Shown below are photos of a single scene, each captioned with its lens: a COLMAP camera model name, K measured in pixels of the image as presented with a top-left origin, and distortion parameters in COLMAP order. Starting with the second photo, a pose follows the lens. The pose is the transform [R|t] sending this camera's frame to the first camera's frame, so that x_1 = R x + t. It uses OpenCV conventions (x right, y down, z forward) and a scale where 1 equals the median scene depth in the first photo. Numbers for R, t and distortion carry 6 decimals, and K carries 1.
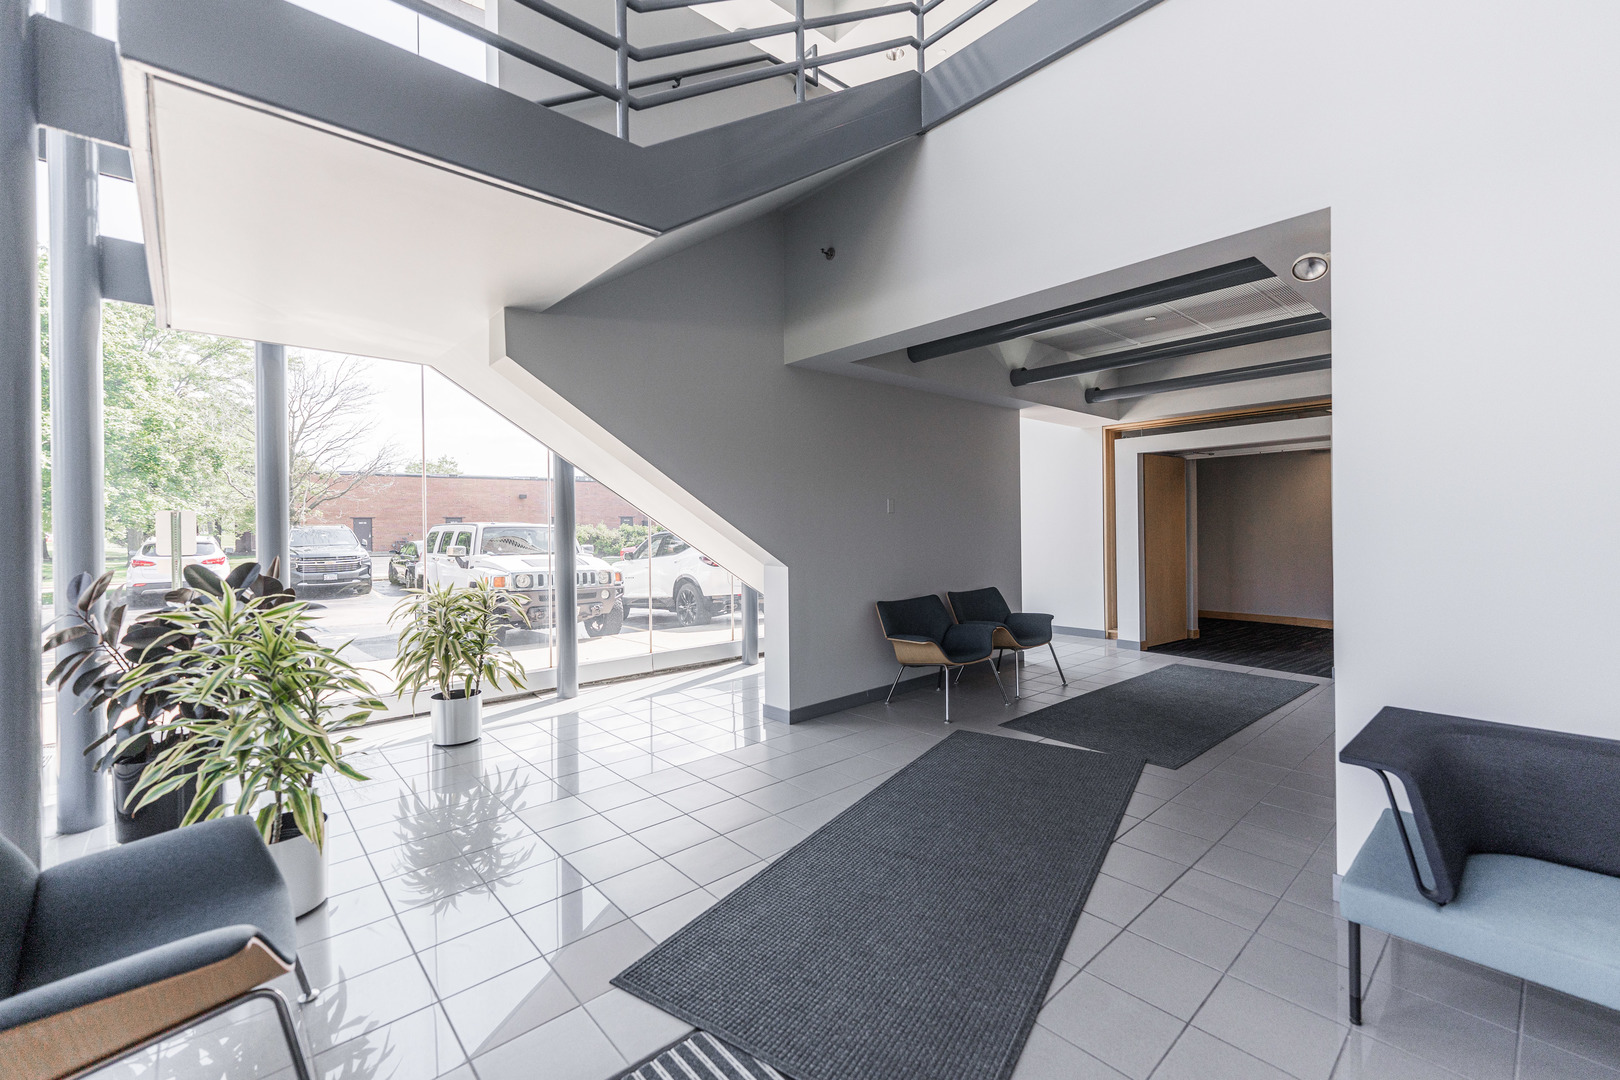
lens RADIAL K [[672.8, 0, 814.4], [0, 672.8, 544.9], [0, 0, 1]] dist [0.003526, -0.000279]
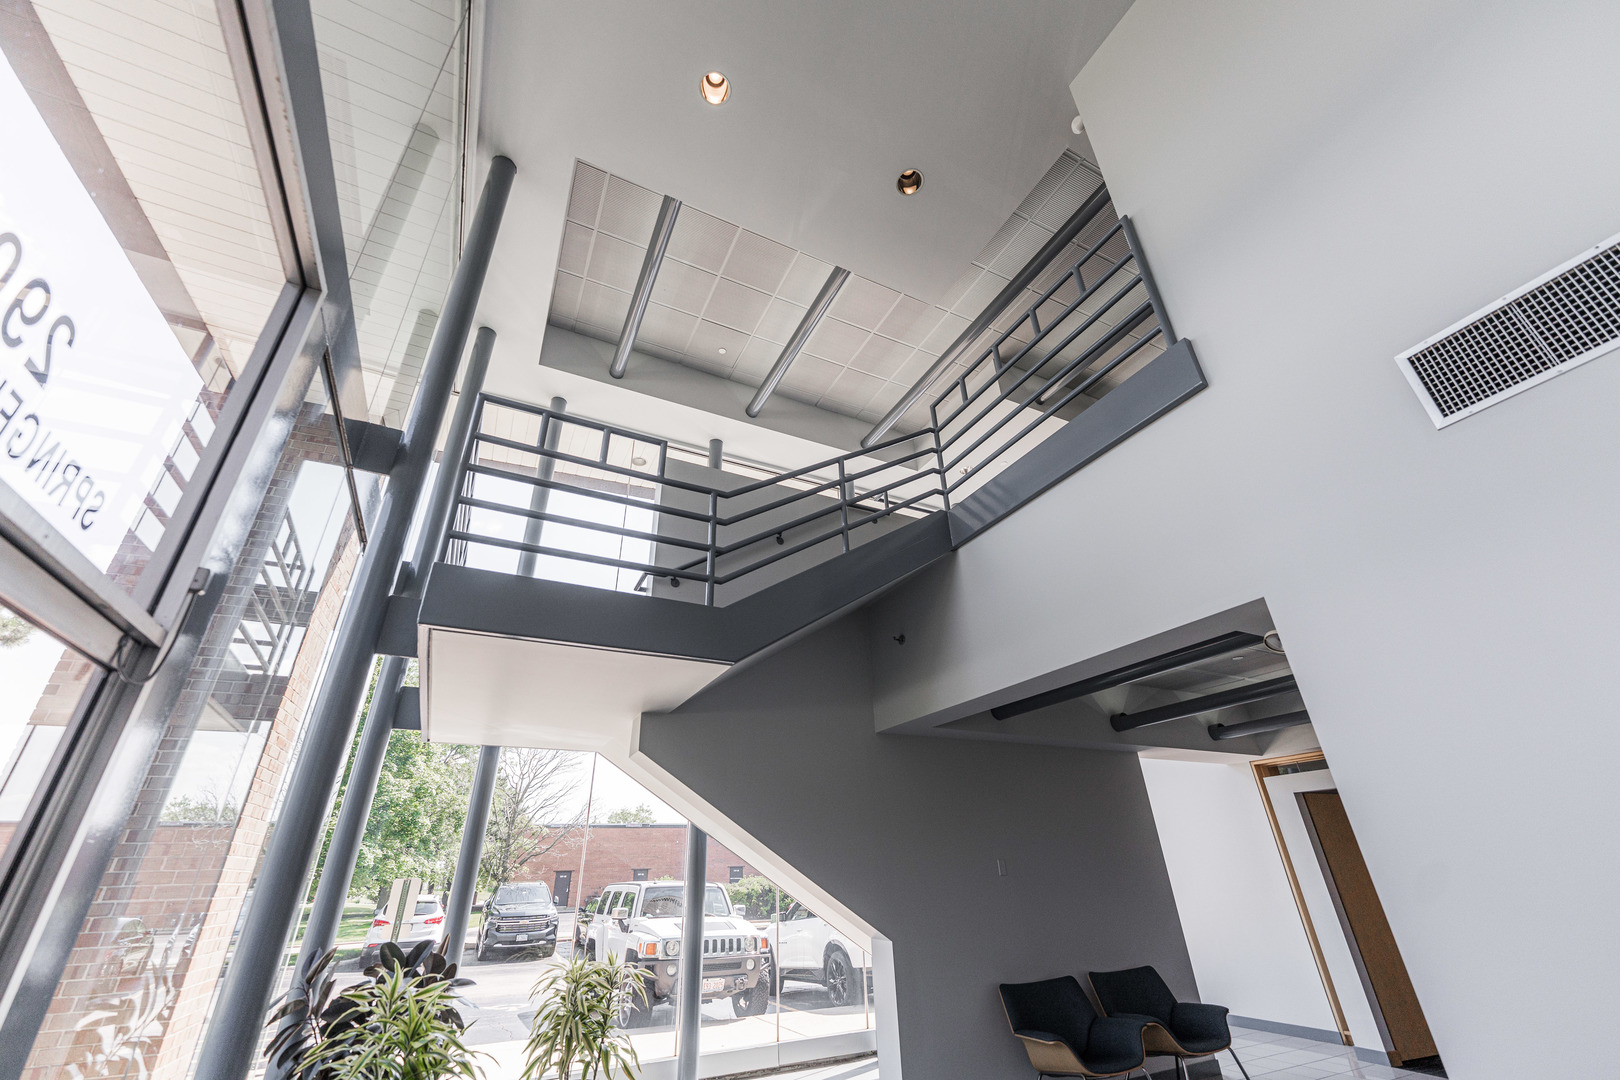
lens RADIAL K [[672.8, 0, 817.4], [0, 672.8, 545.0], [0, 0, 1]] dist [0.003526, -0.000279]
pose [[0.962219, -0.132316, -0.237964, 0.154749], [0.008719, 0.888506, -0.458782, -0.028793], [0.272137, 0.439374, 0.856091, -0.115404]]
